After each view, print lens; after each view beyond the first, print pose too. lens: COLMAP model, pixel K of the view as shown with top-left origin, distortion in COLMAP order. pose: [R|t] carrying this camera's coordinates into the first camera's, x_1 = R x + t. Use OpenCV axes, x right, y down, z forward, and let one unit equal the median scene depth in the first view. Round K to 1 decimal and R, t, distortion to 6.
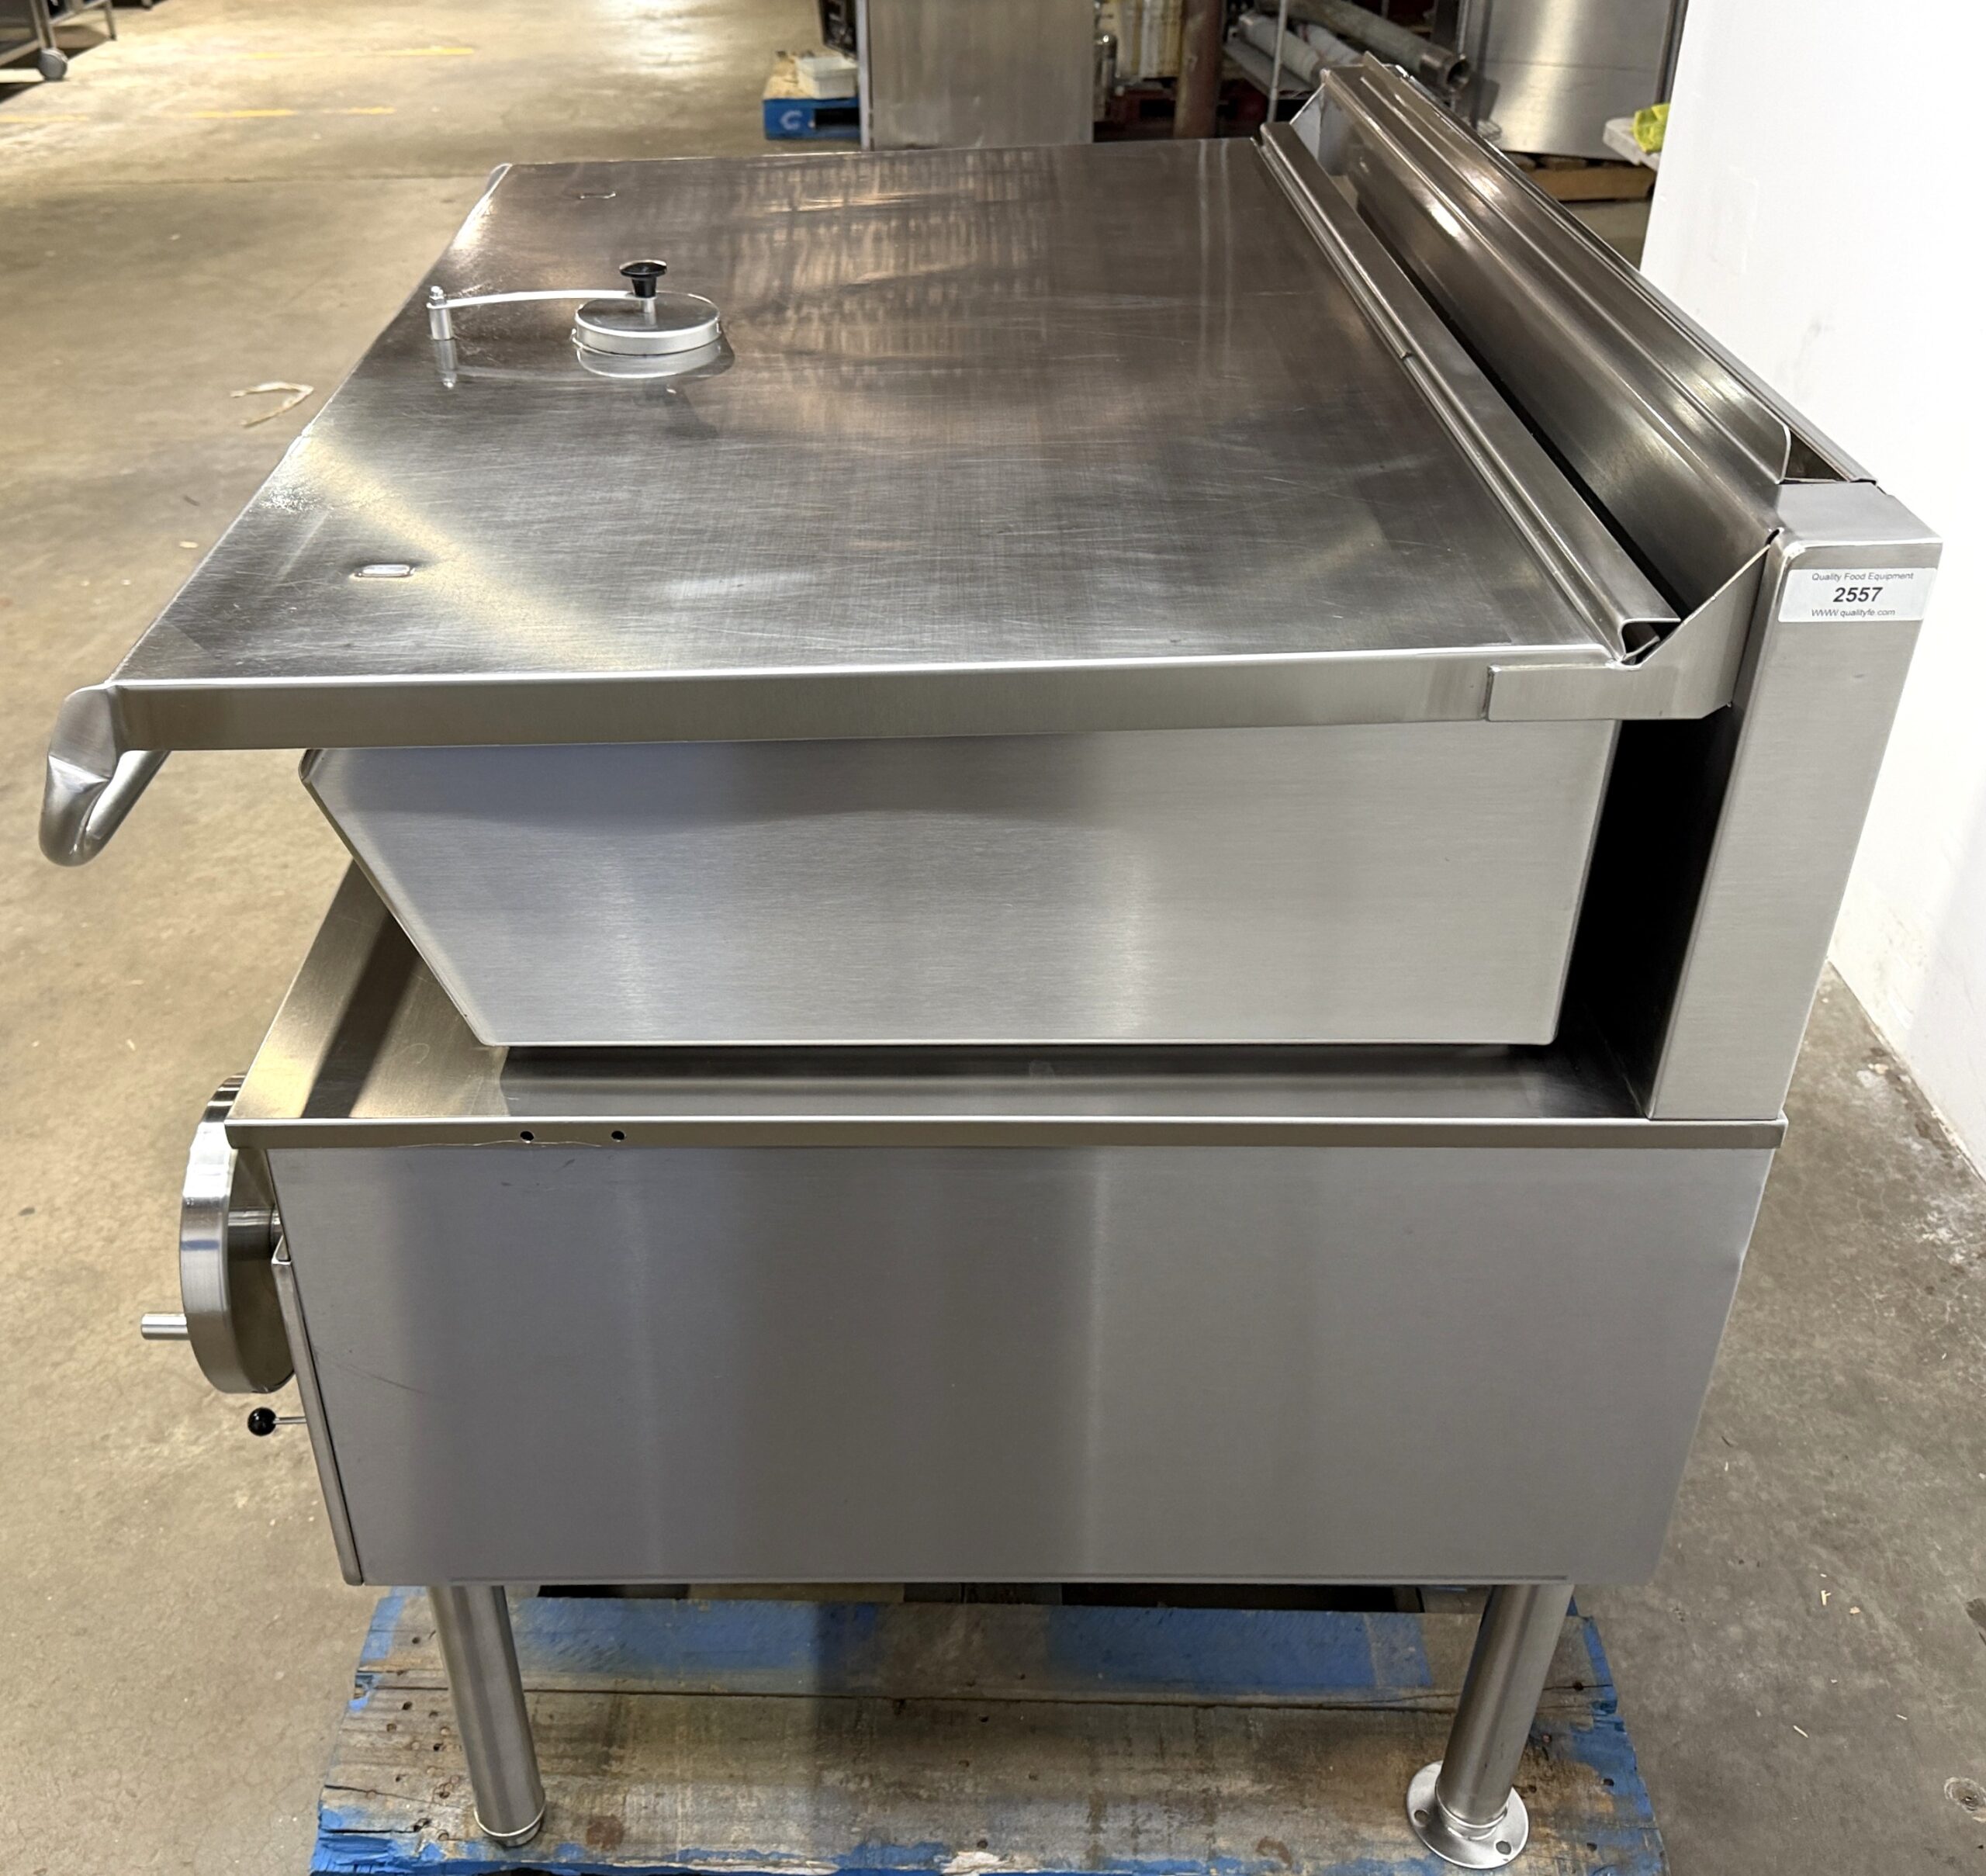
lens RADIAL K [[1998.6, 0, 824.3], [0, 1998.6, 919.1], [0, 0, 1]] dist [0.003746, 0.000000]
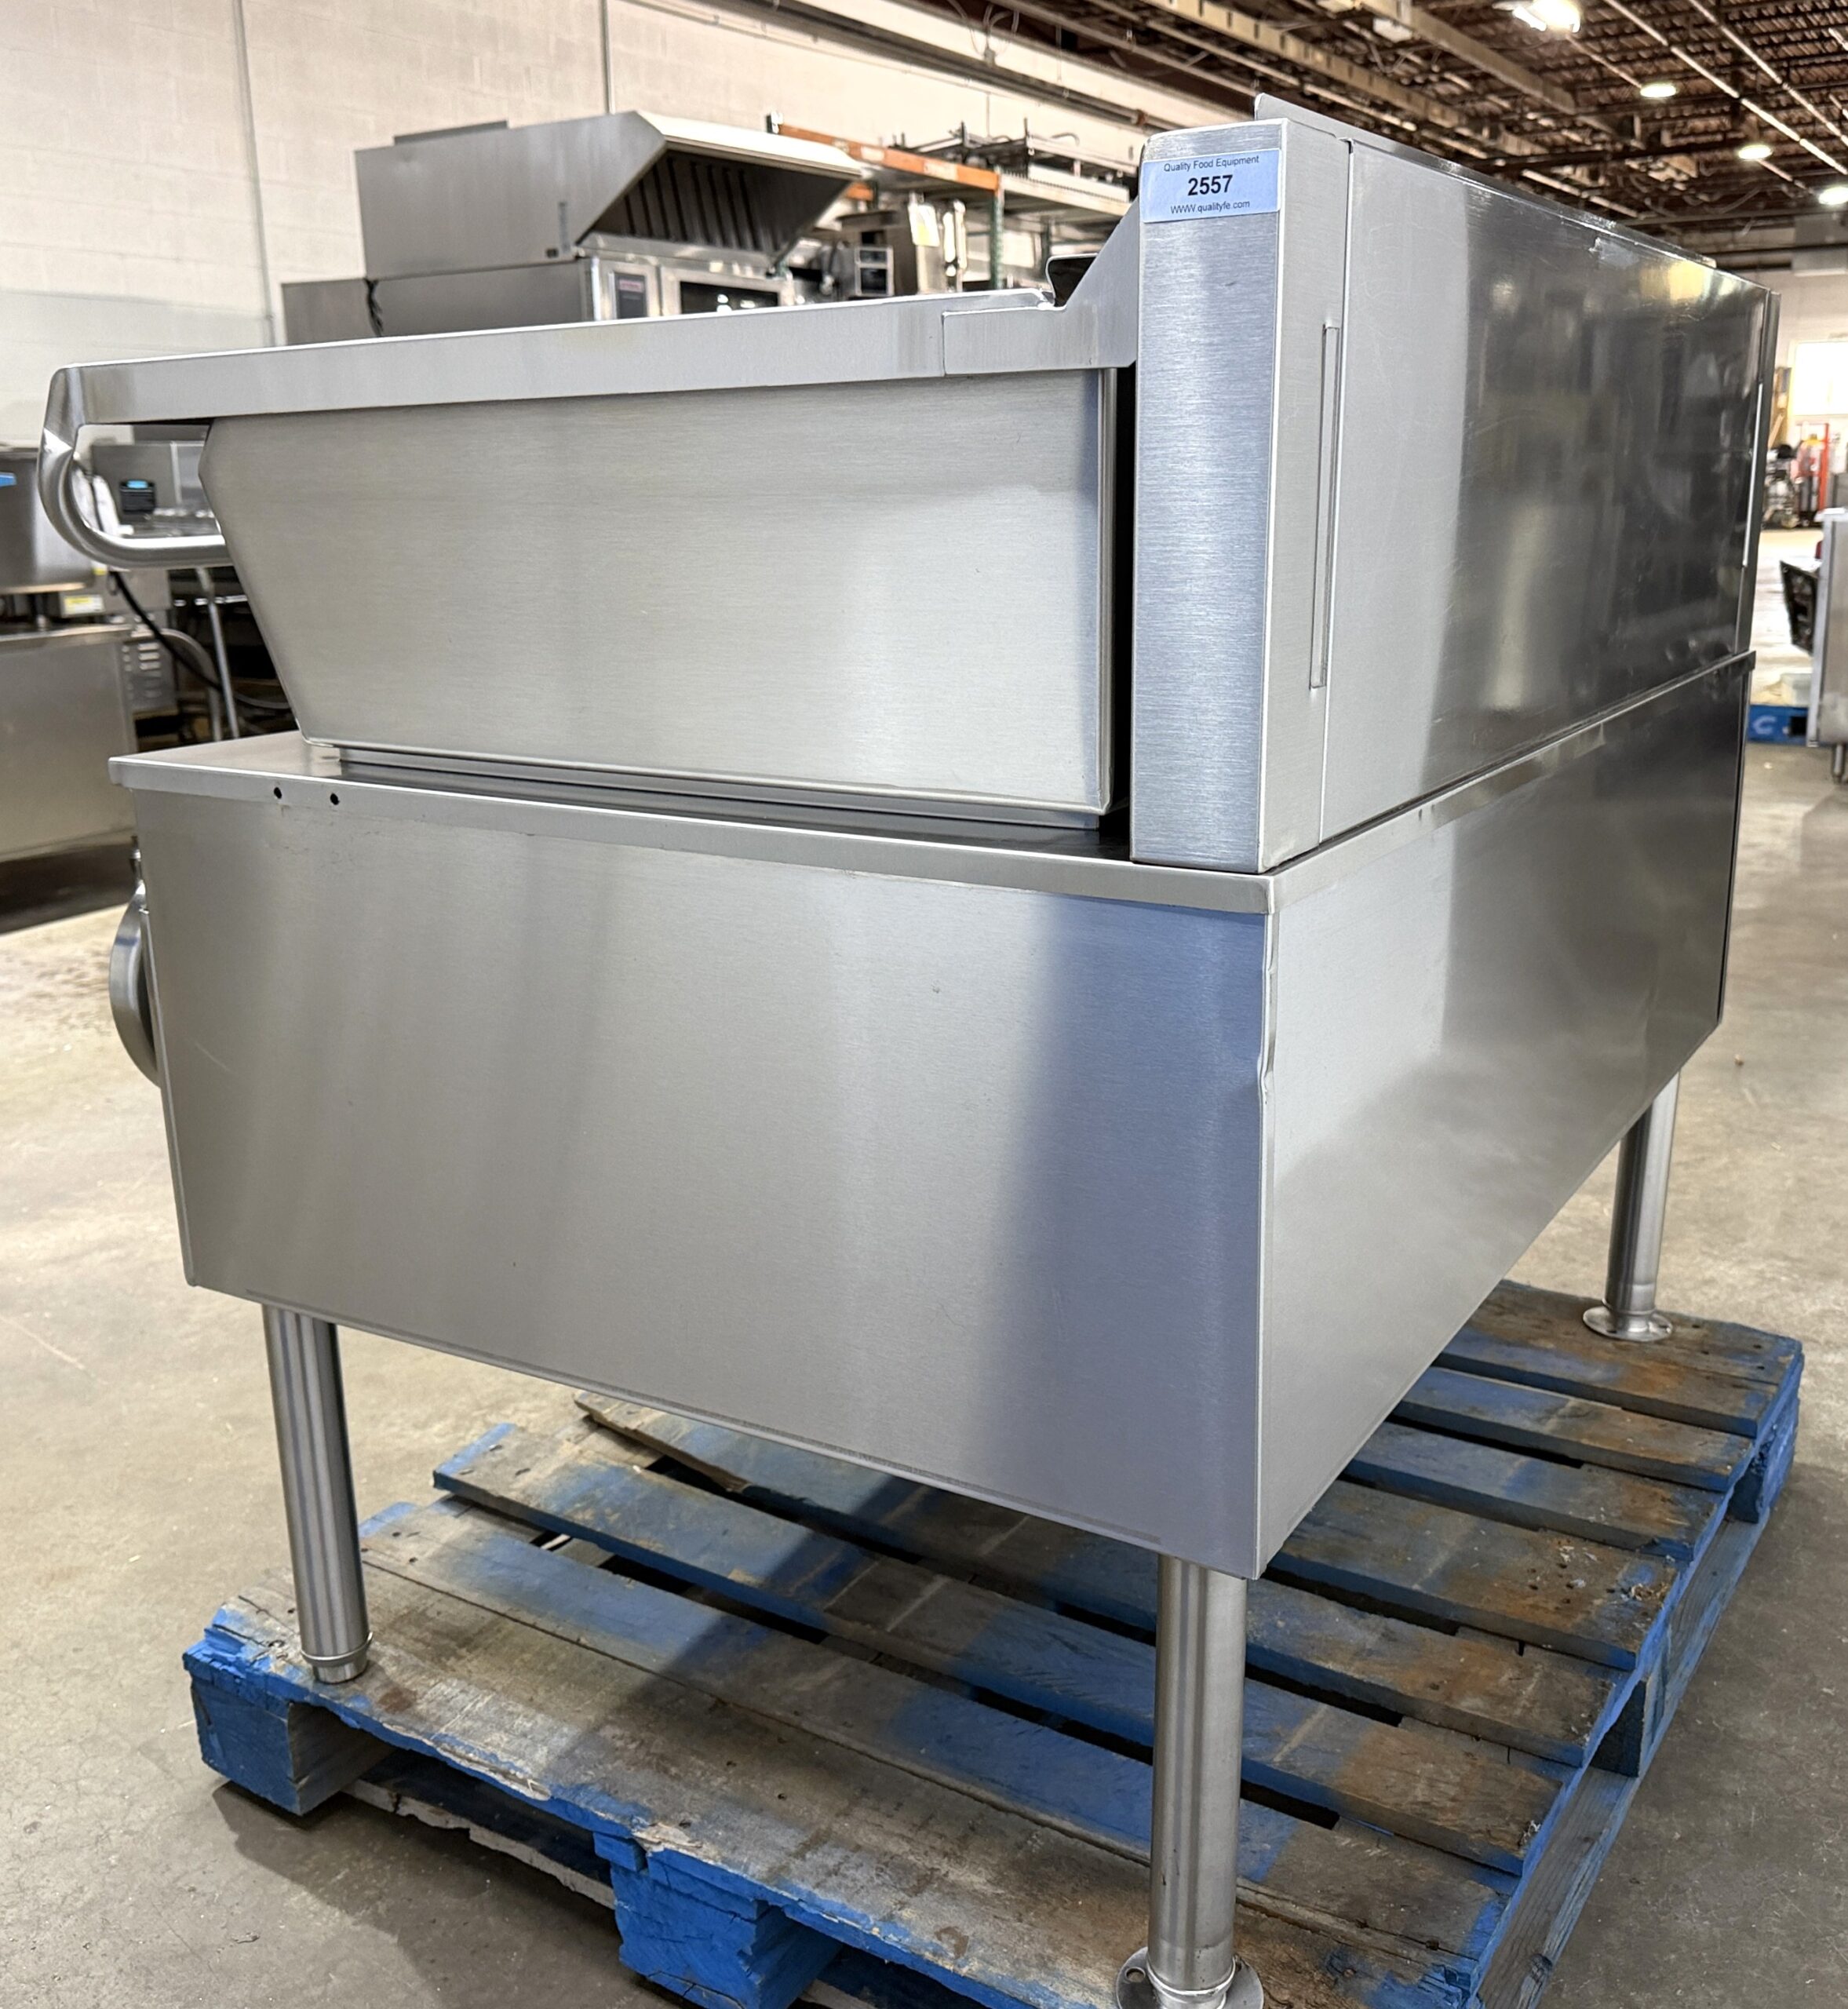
lens RADIAL K [[1965.4, 0, 959.6], [0, 1965.4, 1006.9], [0, 0, 1]] dist [0.001427, 0.000000]
pose [[0.873771, 0.145250, -0.464141, 0.524189], [-0.269468, 0.939064, -0.213415, 0.255438], [0.404859, 0.311547, 0.859667, 0.152367]]
